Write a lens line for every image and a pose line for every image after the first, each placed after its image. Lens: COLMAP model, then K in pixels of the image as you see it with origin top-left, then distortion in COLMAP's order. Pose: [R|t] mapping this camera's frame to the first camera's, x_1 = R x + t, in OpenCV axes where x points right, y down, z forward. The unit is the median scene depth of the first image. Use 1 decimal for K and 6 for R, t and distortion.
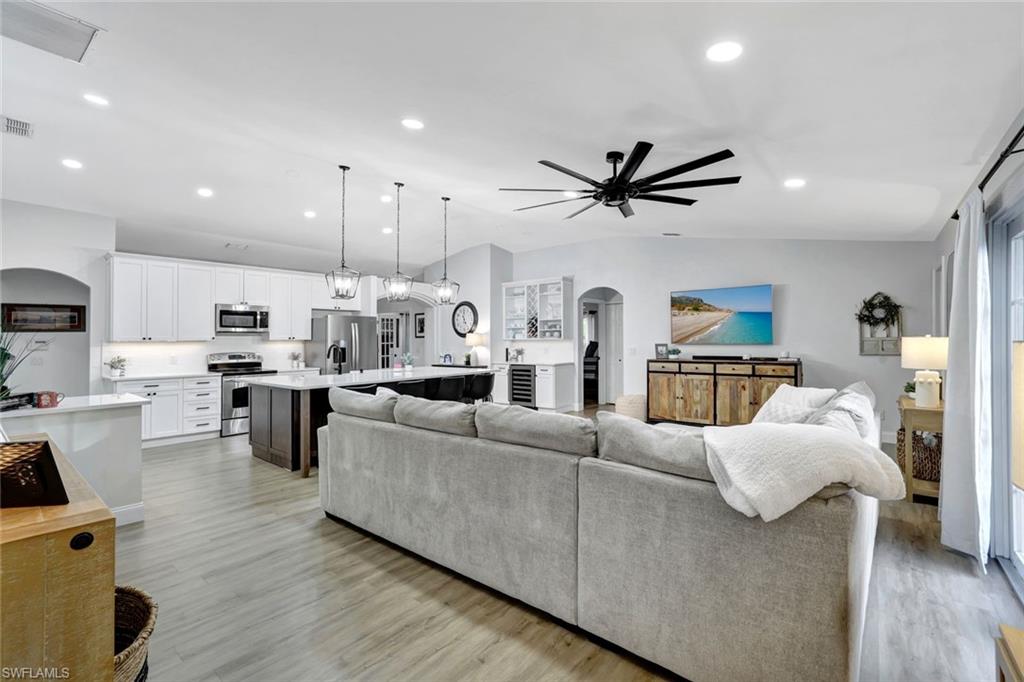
lens RADIAL K [[447.1, 0, 513.2], [0, 447.1, 338.0], [0, 0, 1]] dist [-0.040961, 0.015039]
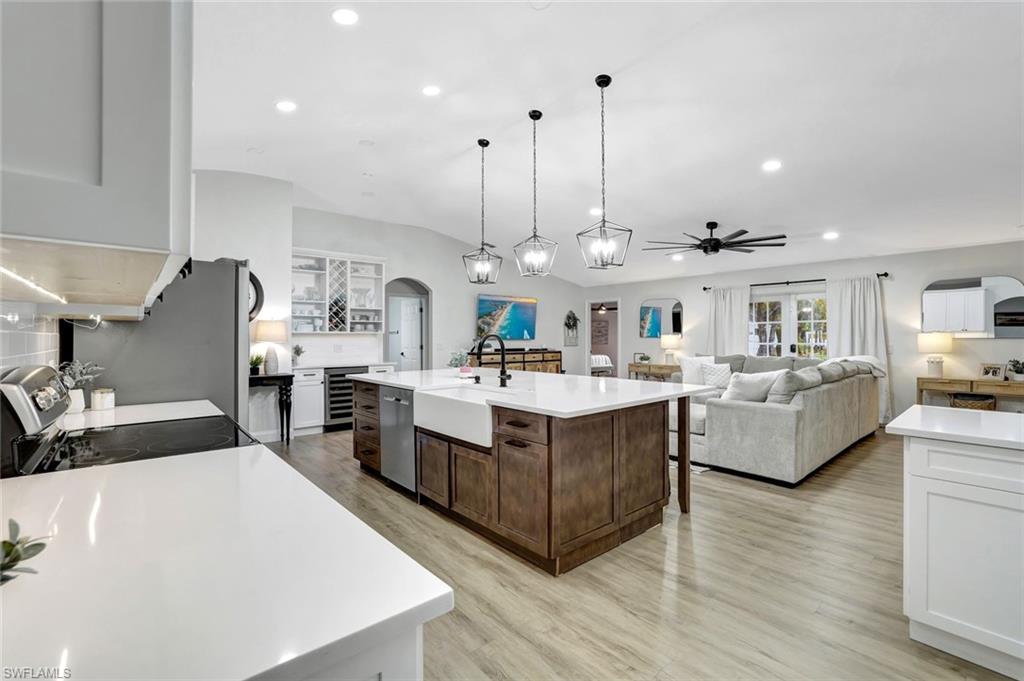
lens RADIAL K [[447.1, 0, 513.2], [0, 447.1, 337.5], [0, 0, 1]] dist [-0.040961, 0.015039]
pose [[0.169341, 0.009842, 0.985508, -0.805031], [-0.007311, 0.999935, -0.008729, 0.019006], [-0.985530, -0.005727, 0.169402, 0.741781]]
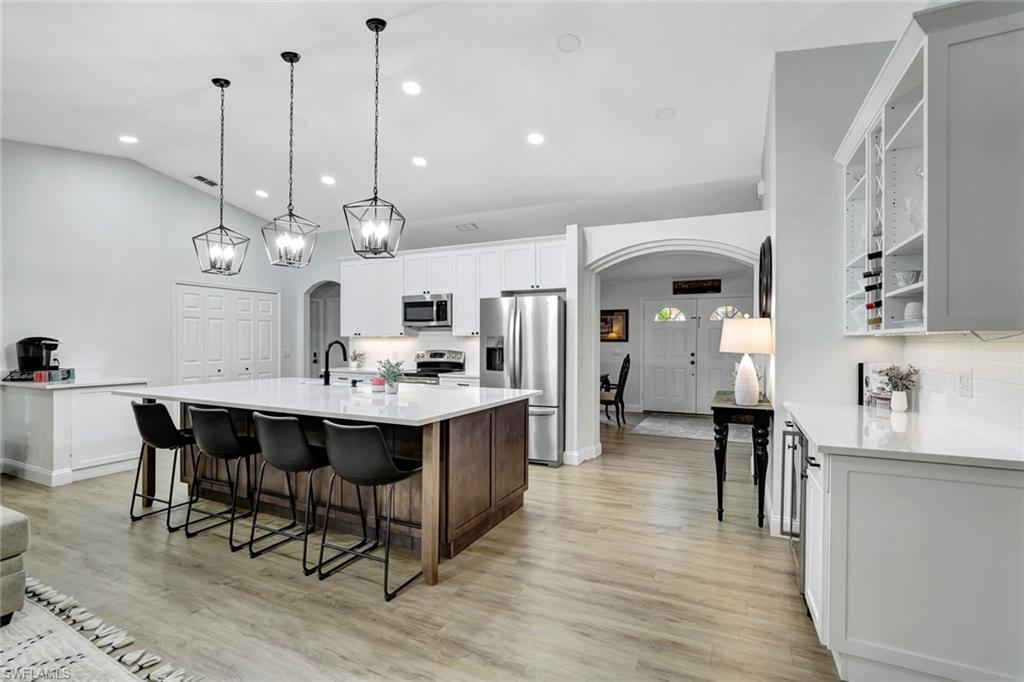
lens RADIAL K [[481.0, 0, 512.0], [0, 481.0, 341.0], [0, 0, 1]] dist [-0.045900, 0.010154]
pose [[0.241583, 0.010581, -0.970322, 0.326052], [0.000809, 0.999938, 0.011106, 0.004411], [0.970380, -0.003468, 0.241560, 0.917671]]
